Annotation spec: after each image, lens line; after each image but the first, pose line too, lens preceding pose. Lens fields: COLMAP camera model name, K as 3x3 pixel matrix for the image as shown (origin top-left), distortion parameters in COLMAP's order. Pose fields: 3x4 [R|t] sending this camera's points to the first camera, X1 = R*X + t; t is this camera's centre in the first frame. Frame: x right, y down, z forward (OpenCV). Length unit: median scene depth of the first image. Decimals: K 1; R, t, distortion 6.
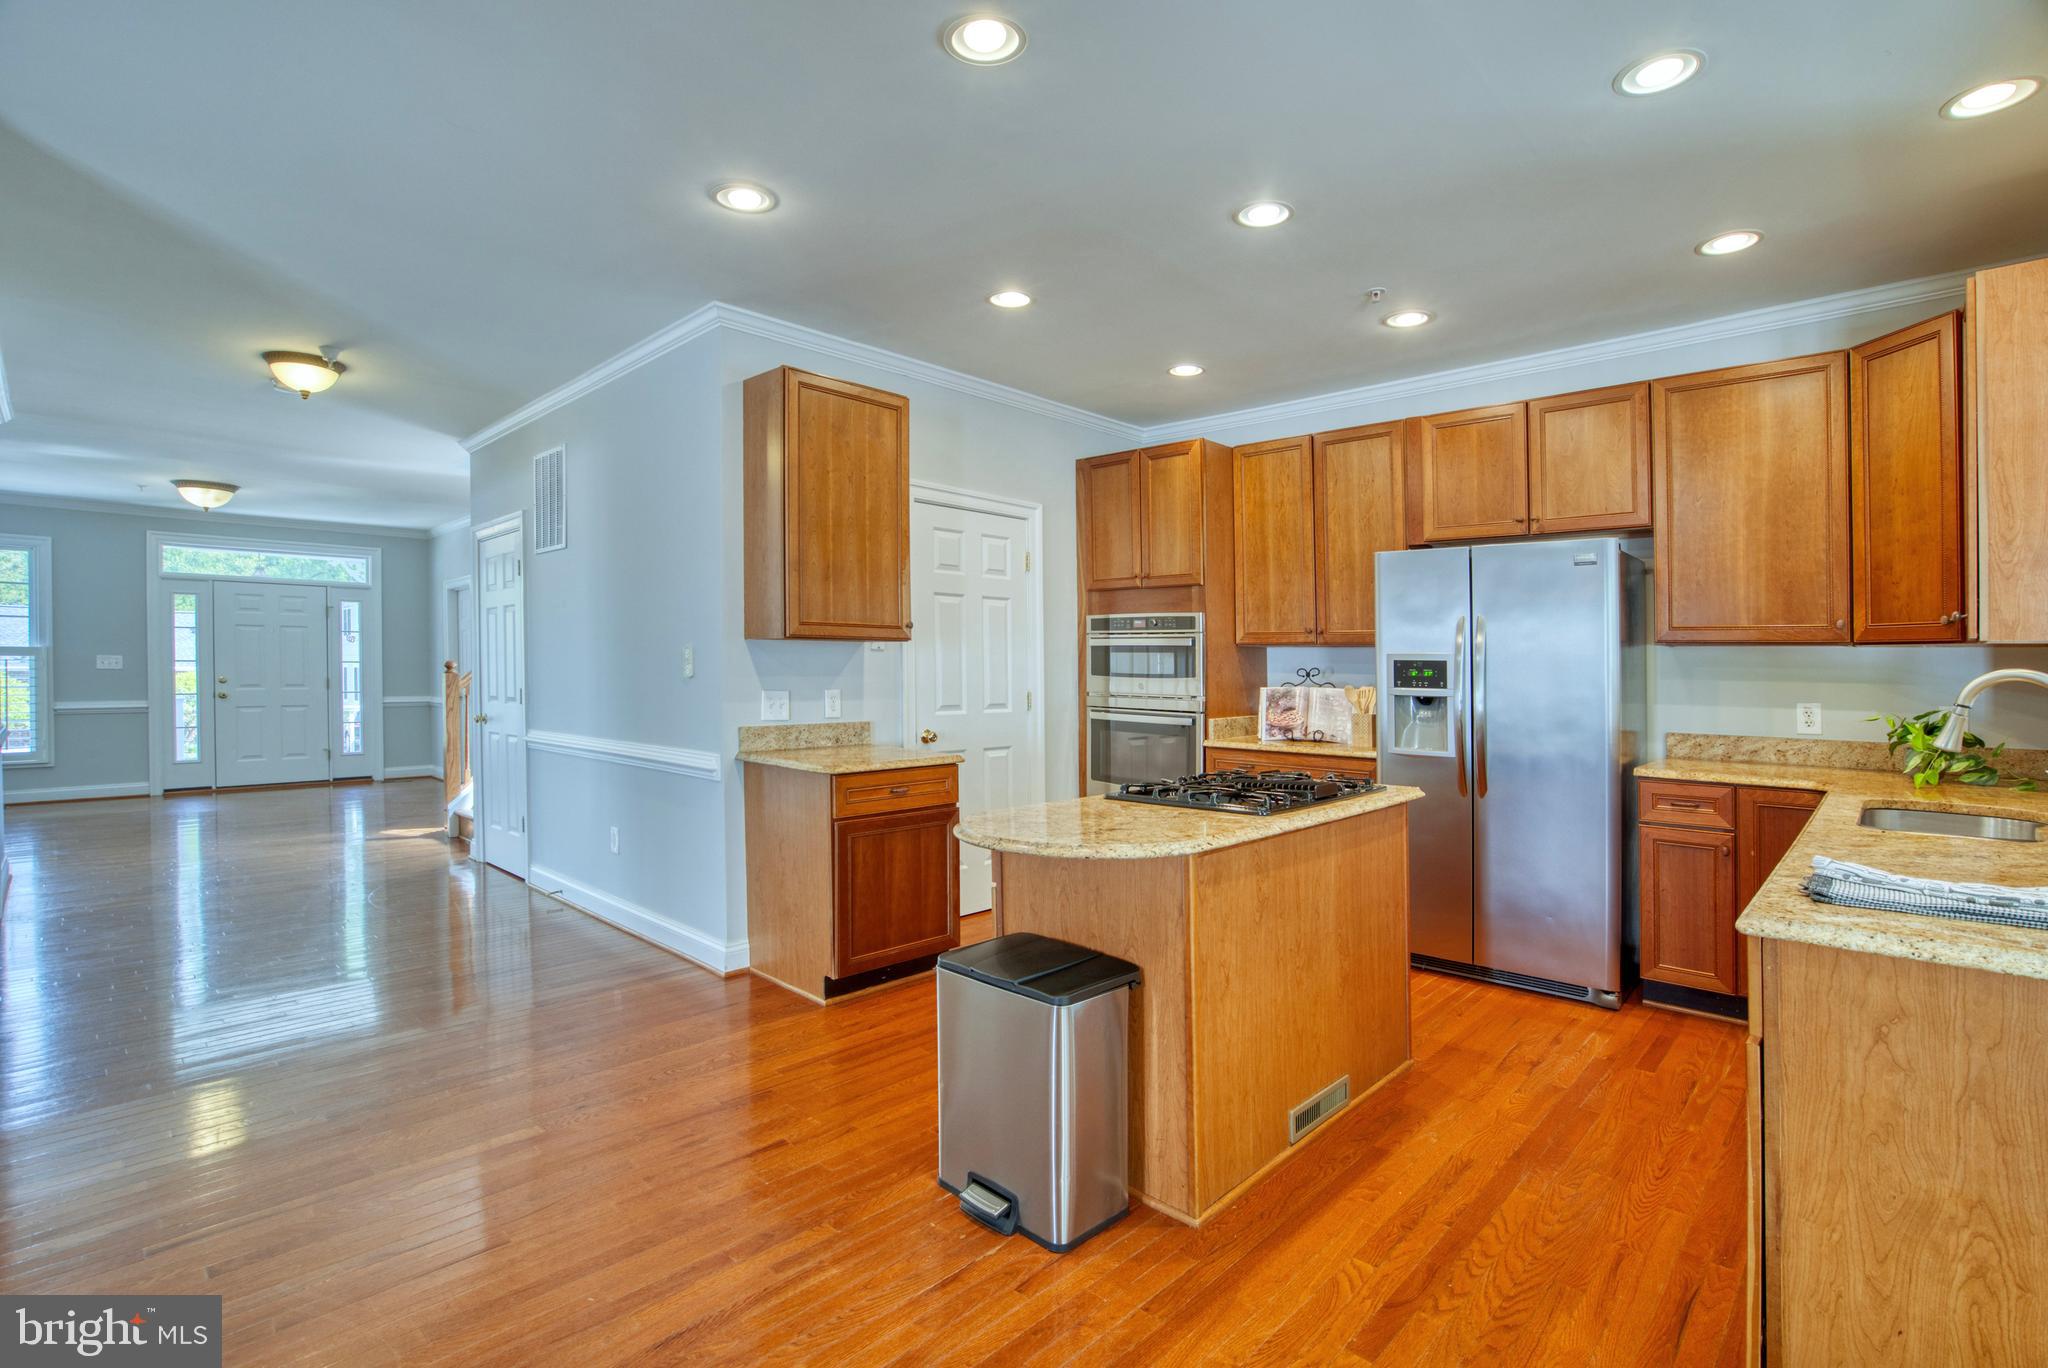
lens RADIAL K [[948.9, 0, 1081.0], [0, 948.9, 668.7], [0, 0, 1]] dist [-0.027245, 0.009562]
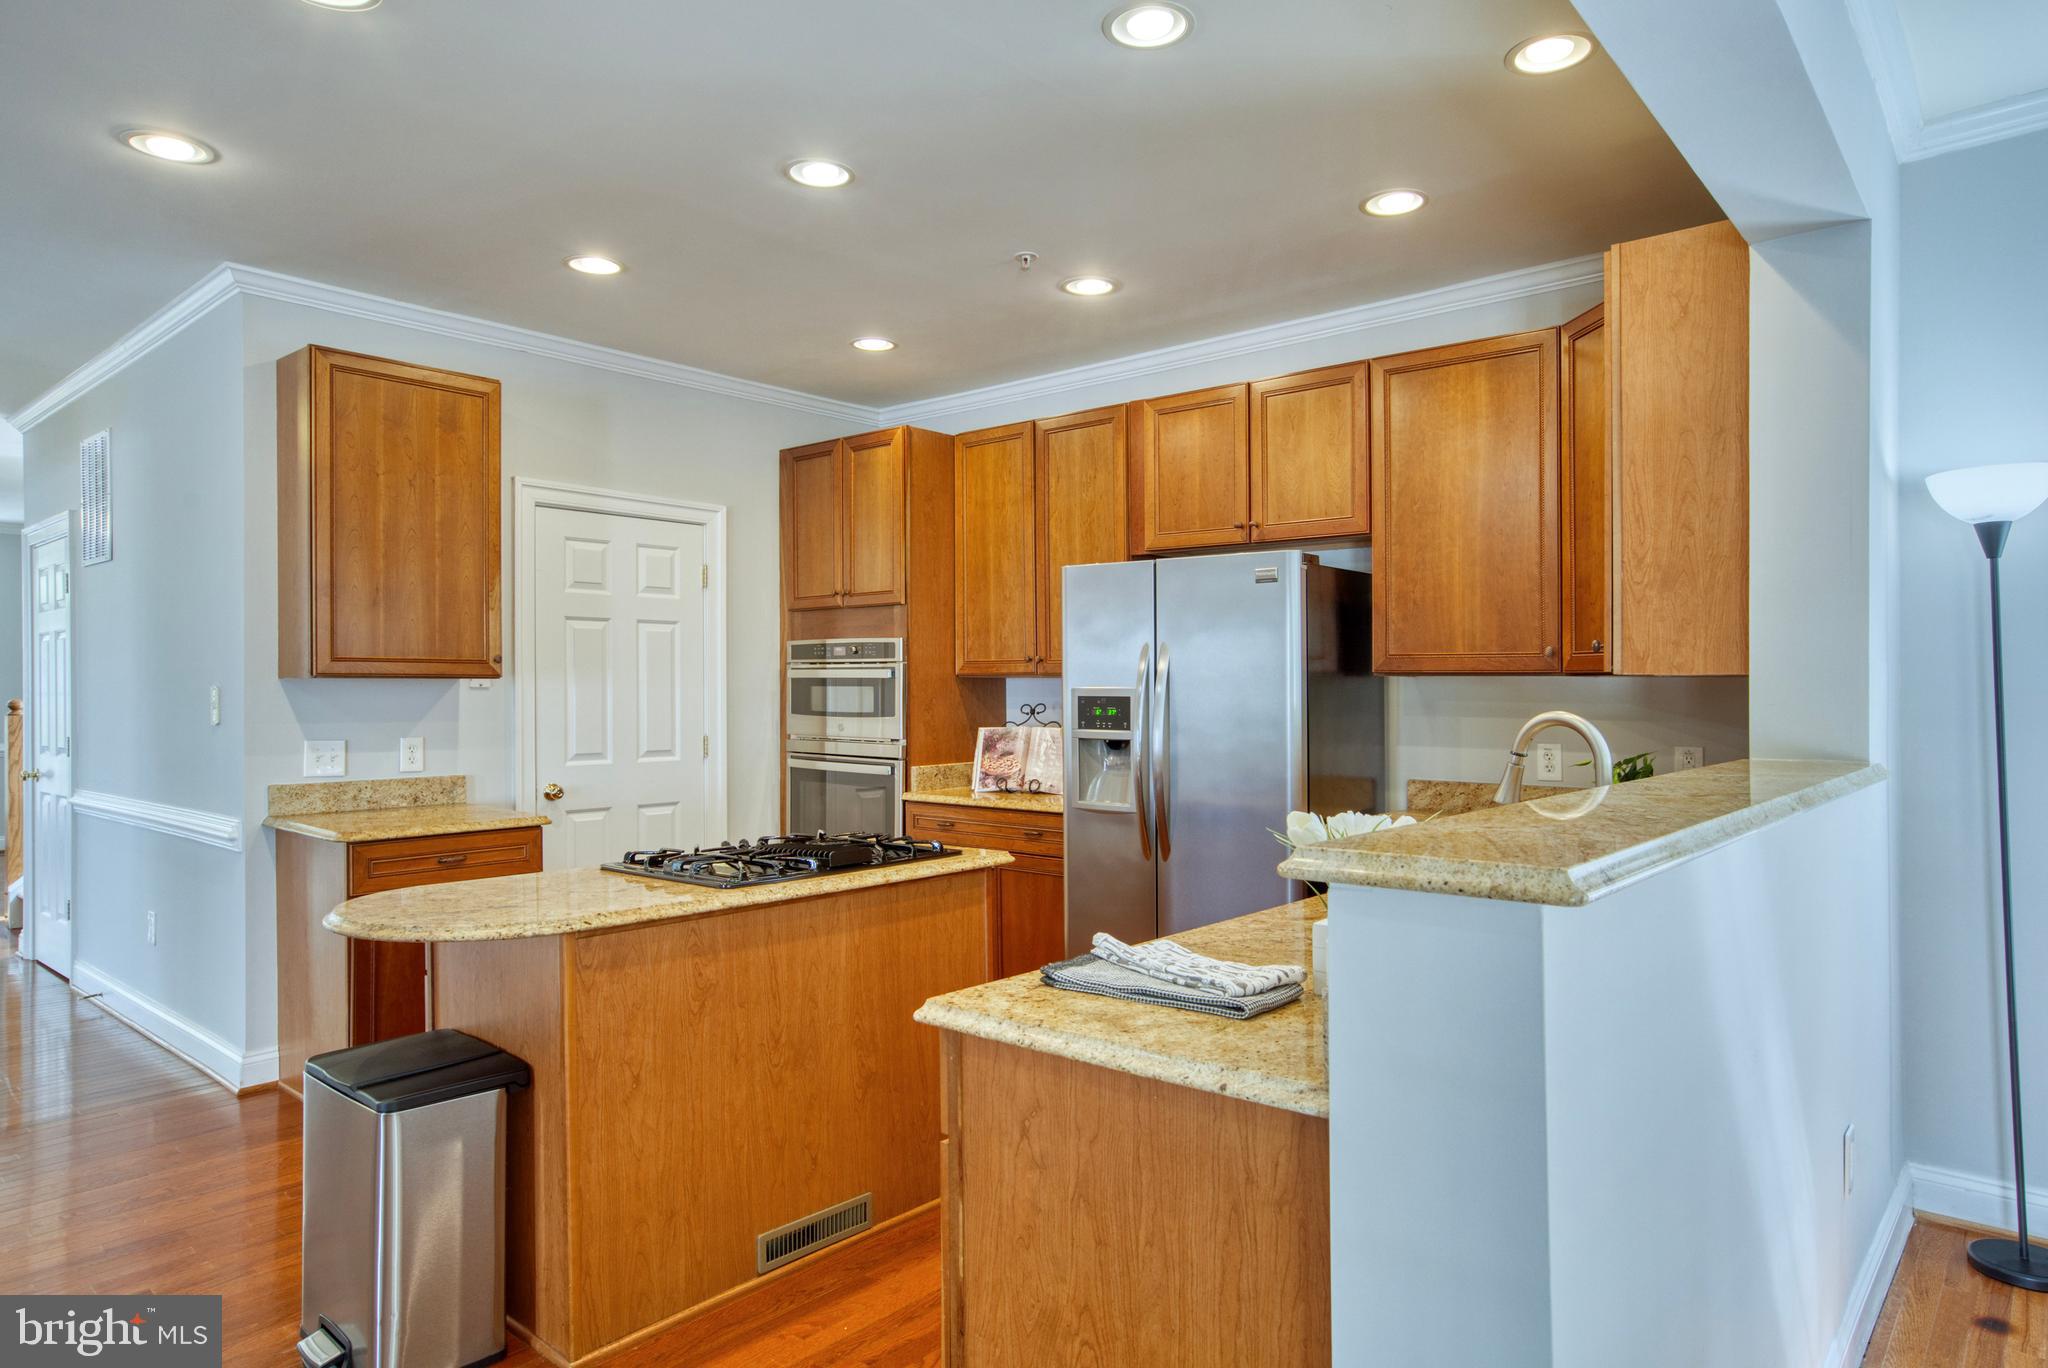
lens RADIAL K [[1200.7, 0, 1034.4], [0, 1200.7, 691.4], [0, 0, 1]] dist [0.000333, 0.013084]
pose [[0.999571, -0.009316, 0.027777, 0.270942], [0.009372, 0.999954, -0.001862, -0.011940], [-0.027758, 0.002122, 0.999612, -0.060035]]
